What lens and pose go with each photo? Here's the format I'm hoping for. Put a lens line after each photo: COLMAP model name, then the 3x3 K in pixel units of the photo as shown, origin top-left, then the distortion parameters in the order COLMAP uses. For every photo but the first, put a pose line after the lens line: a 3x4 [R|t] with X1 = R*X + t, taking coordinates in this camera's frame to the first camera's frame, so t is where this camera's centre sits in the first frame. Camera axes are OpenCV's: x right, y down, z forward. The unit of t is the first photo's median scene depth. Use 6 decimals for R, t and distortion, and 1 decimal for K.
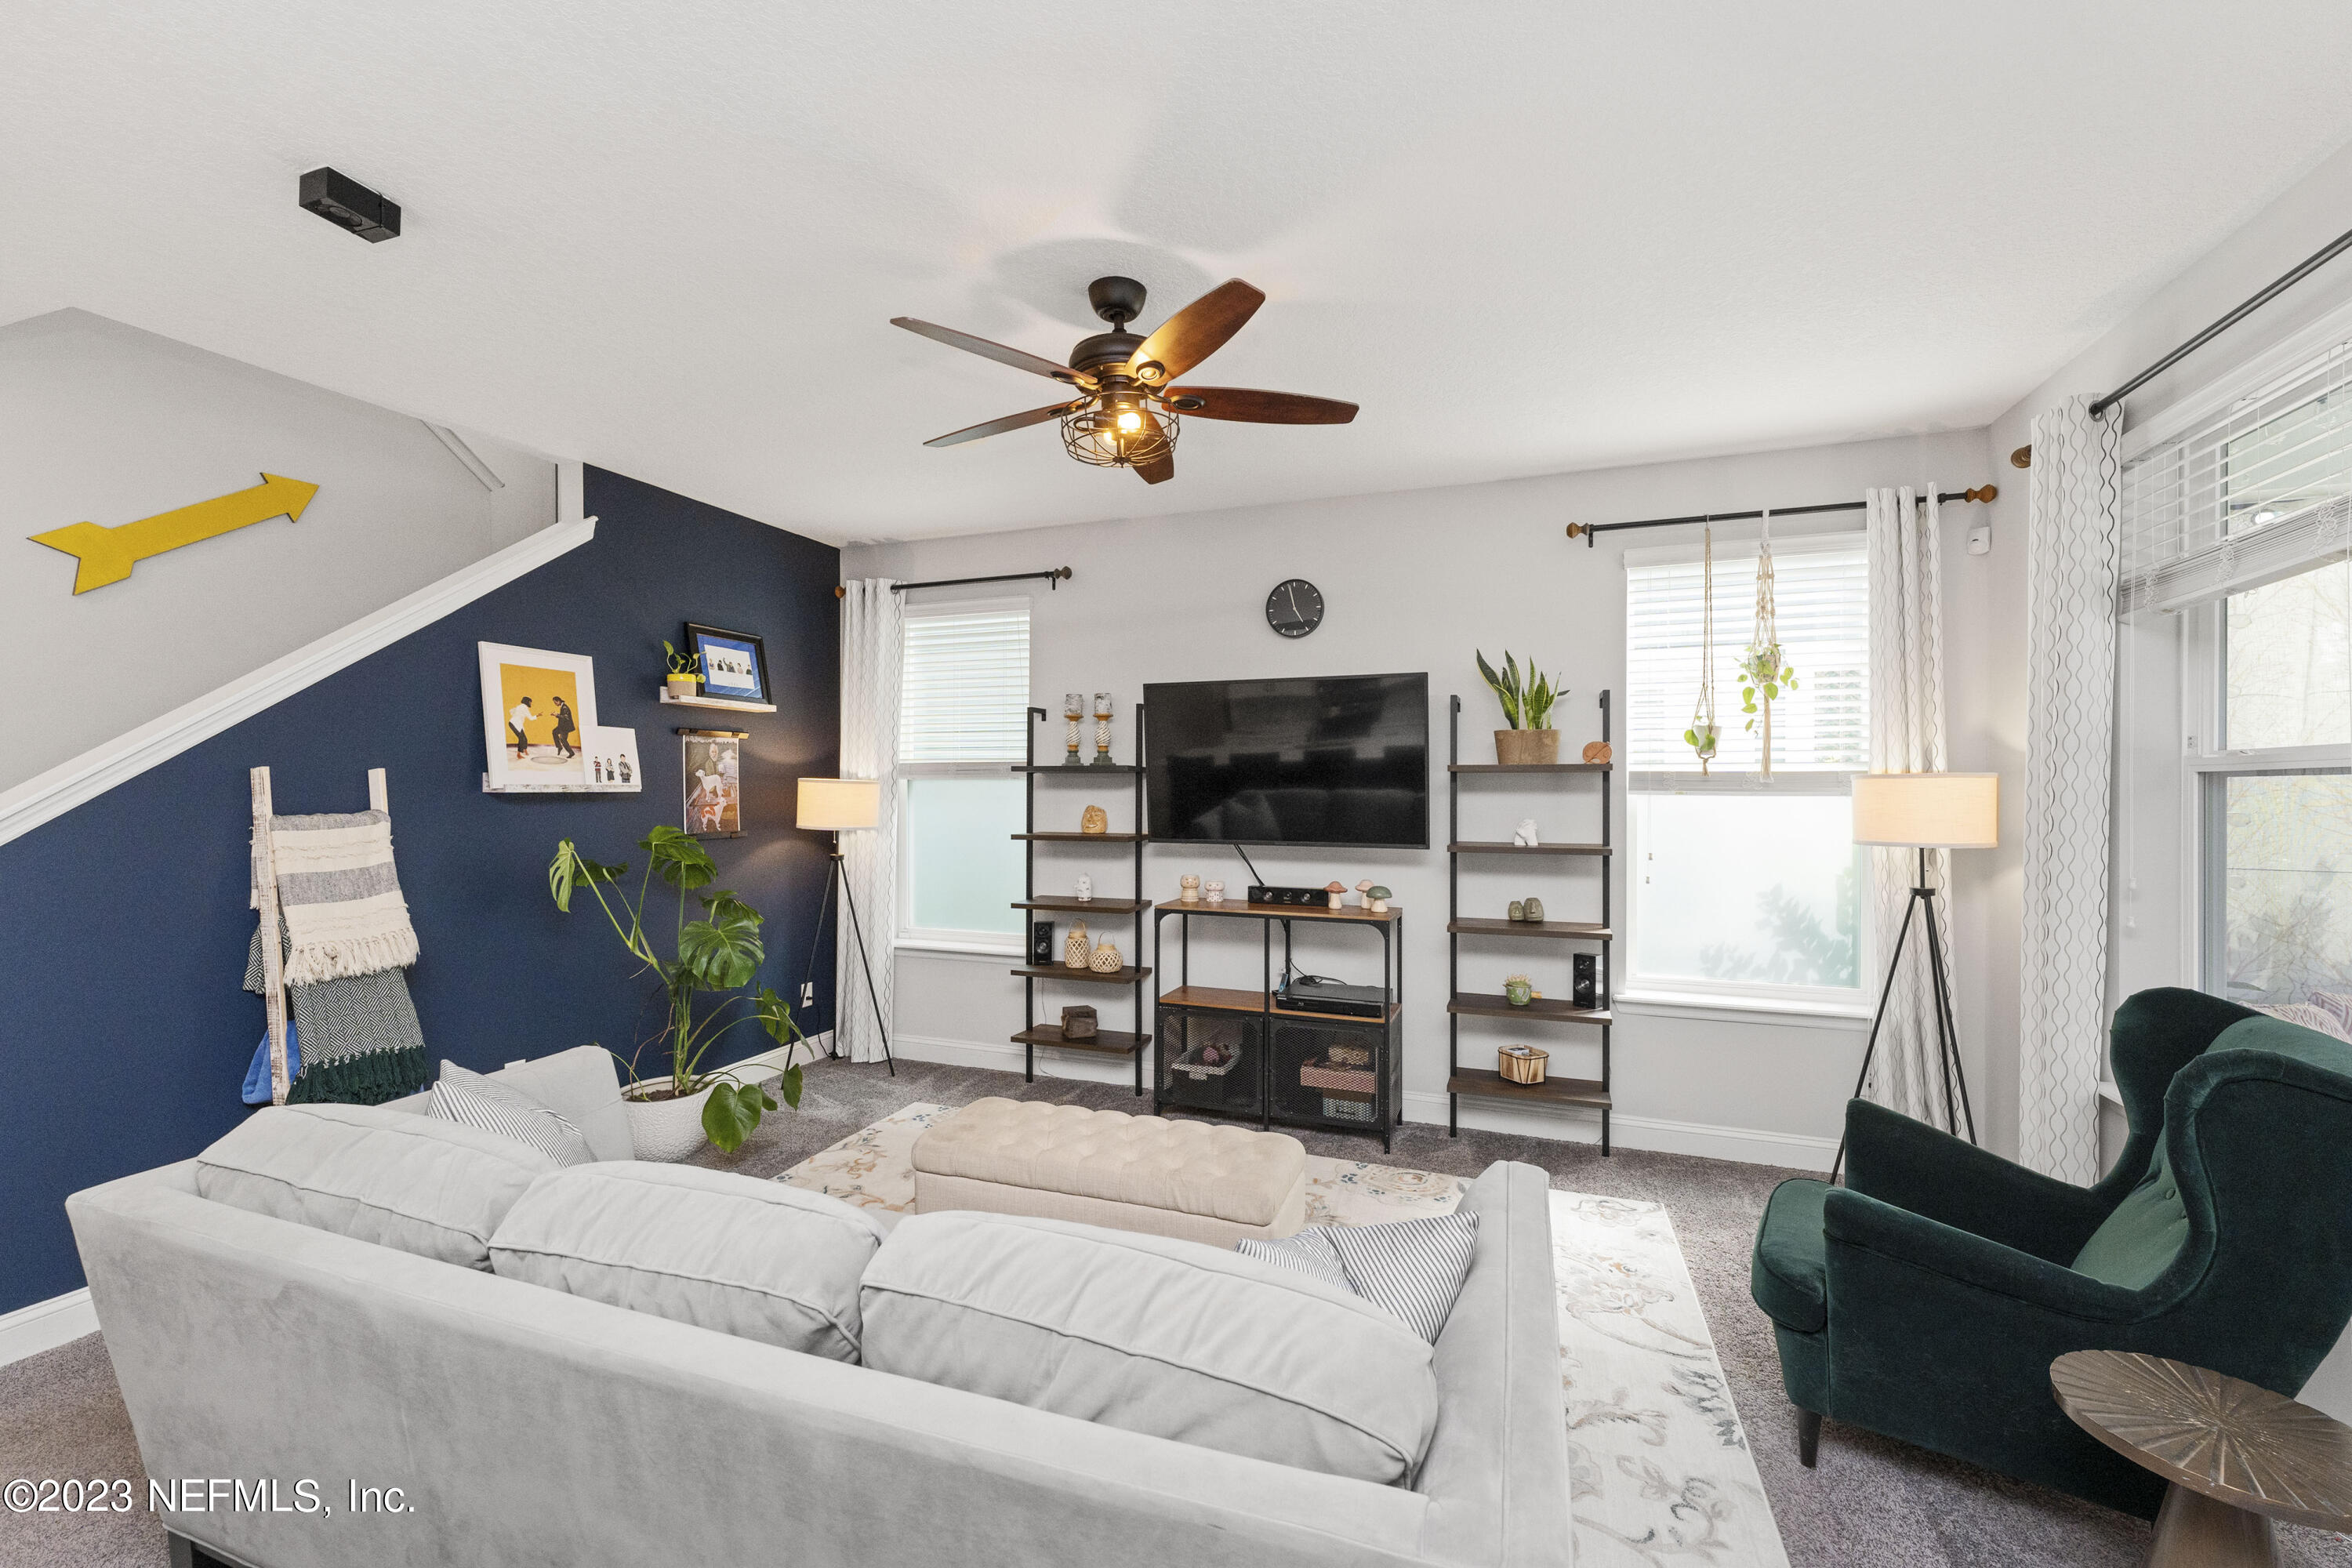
lens RADIAL K [[947.0, 0, 1196.7], [0, 947.0, 772.2], [0, 0, 1]] dist [-0.003752, -0.000450]
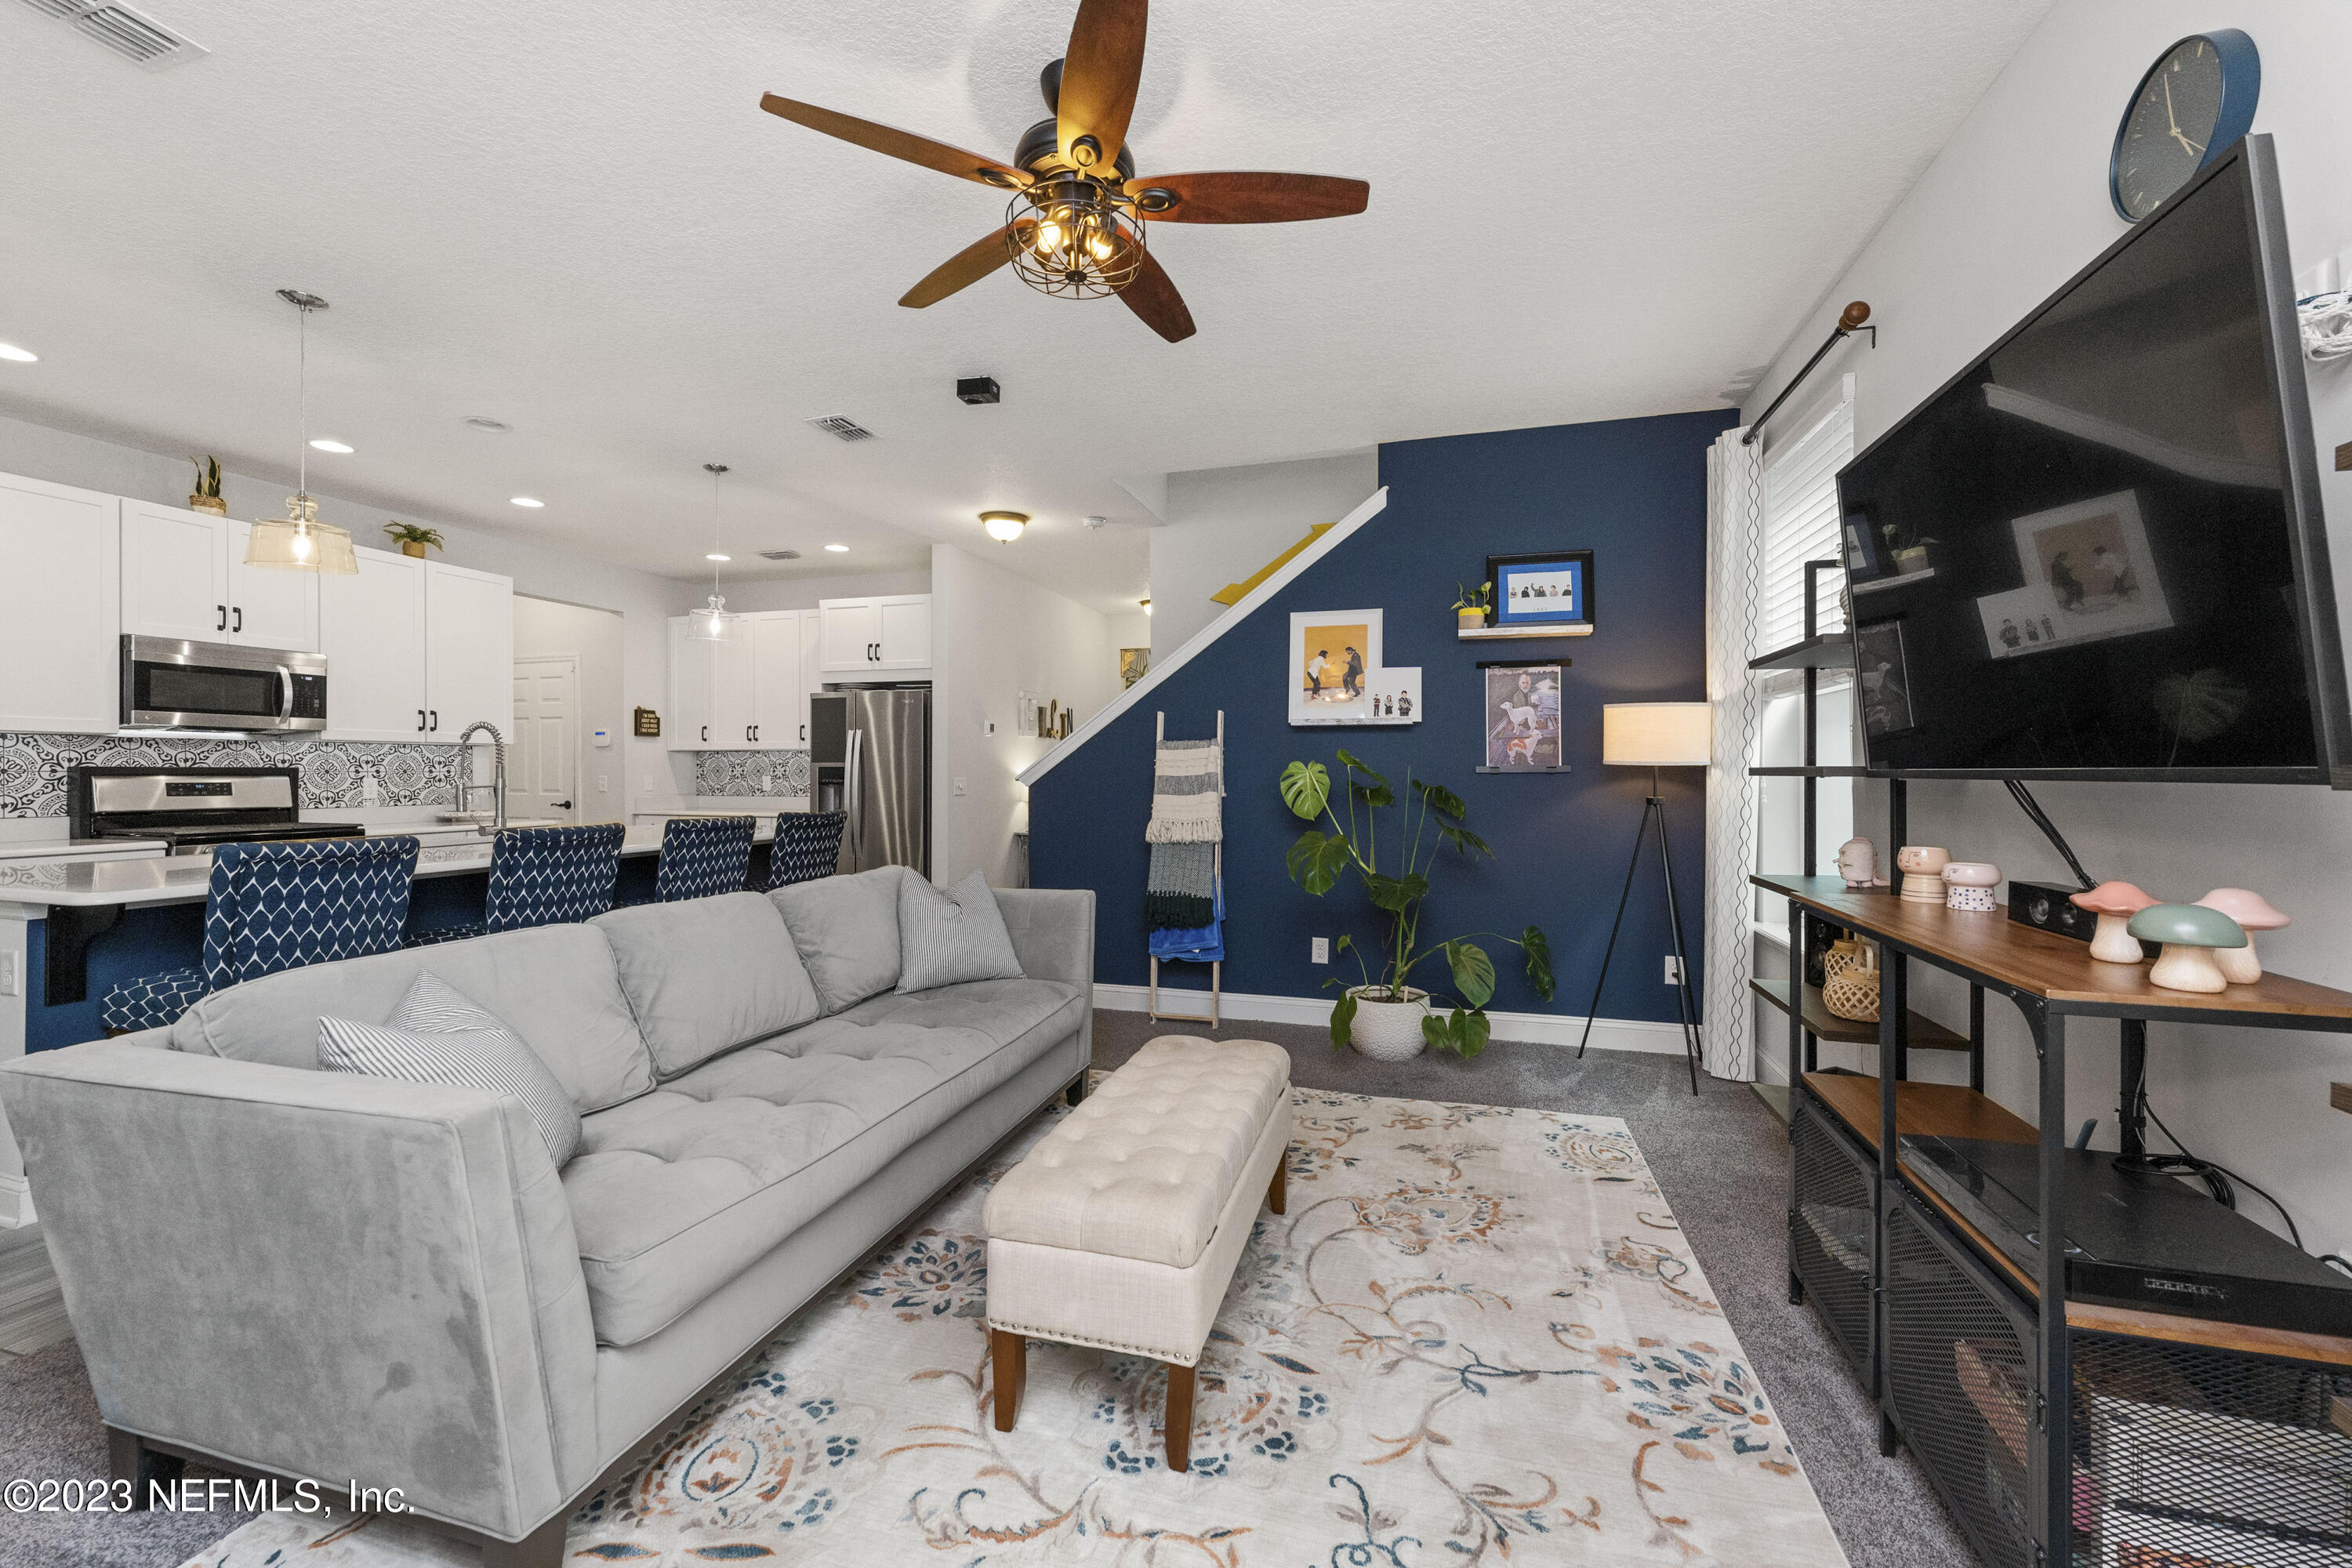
lens RADIAL K [[947.0, 0, 1178.9], [0, 947.0, 763.4], [0, 0, 1]] dist [-0.003752, -0.000450]
pose [[0.051237, -0.015931, -0.998559, 0.456619], [0.013125, 0.999797, -0.015278, 0.074562], [0.998600, -0.012323, 0.051435, 0.630726]]
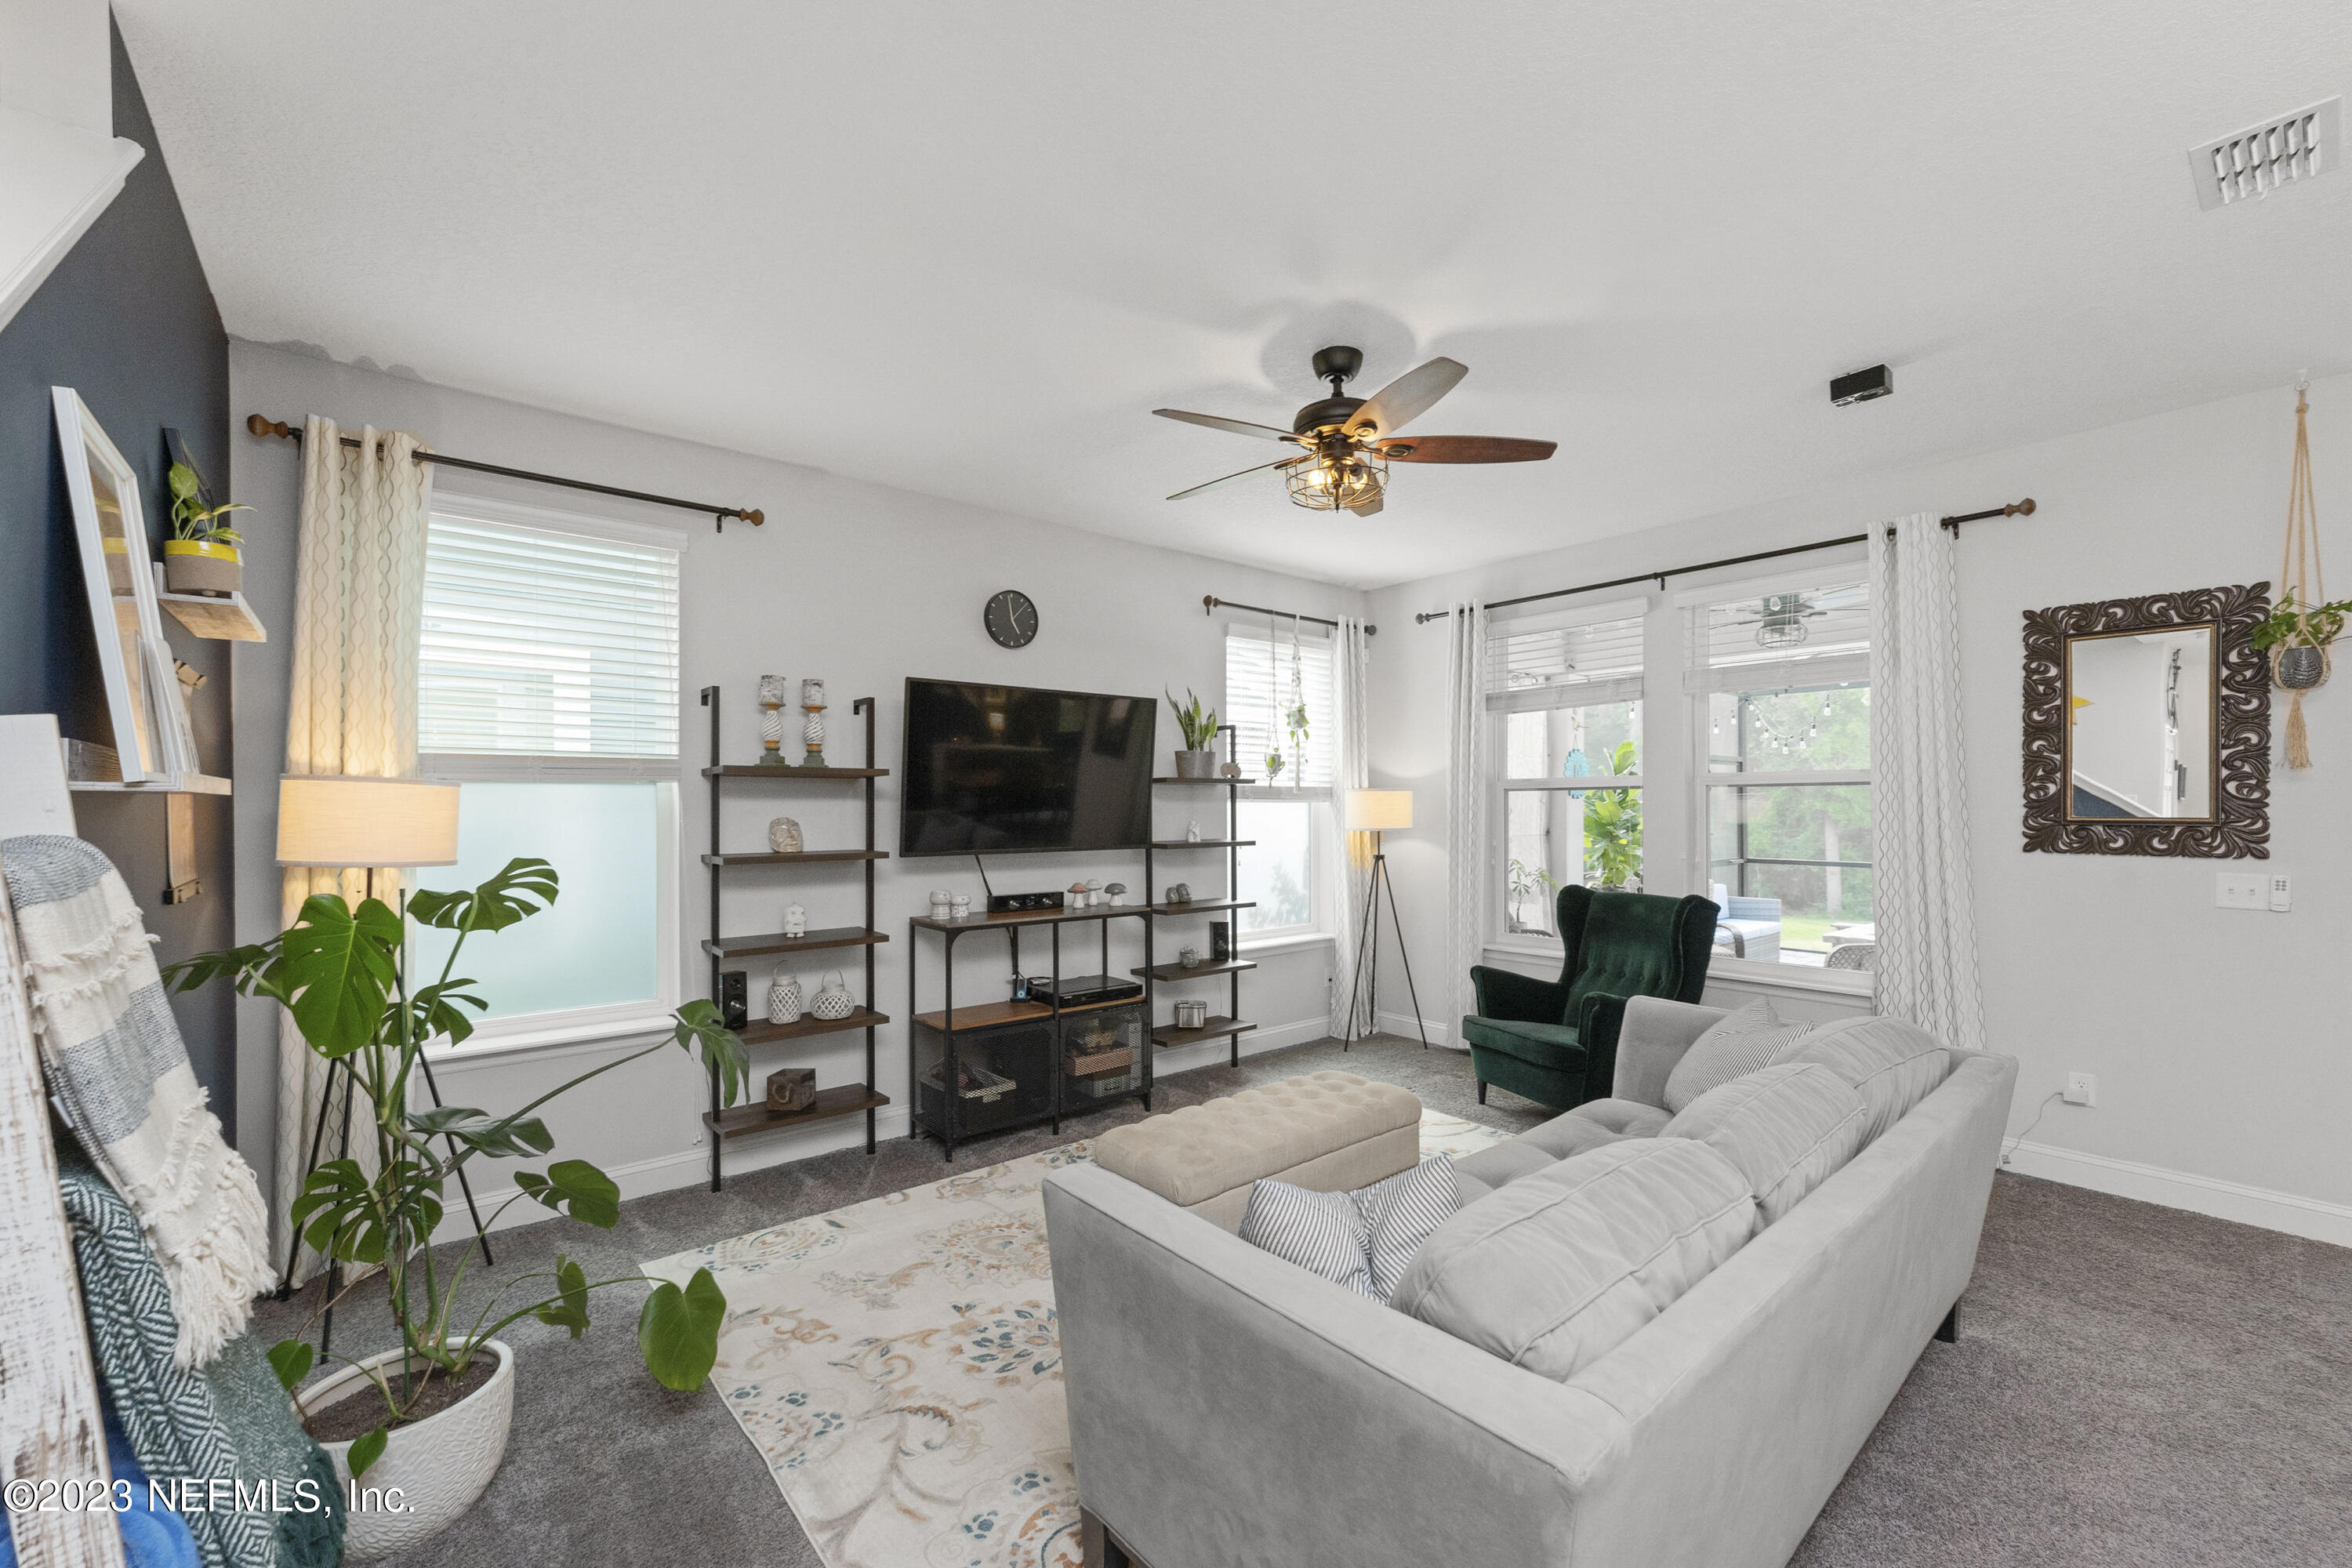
lens RADIAL K [[947.0, 0, 1192.8], [0, 947.0, 799.2], [0, 0, 1]] dist [-0.003752, -0.000450]
pose [[0.494376, 0.006559, 0.869224, -0.714673], [-0.003284, 0.999978, -0.005677, 0.025770], [-0.869242, -0.000048, 0.494386, 0.348352]]
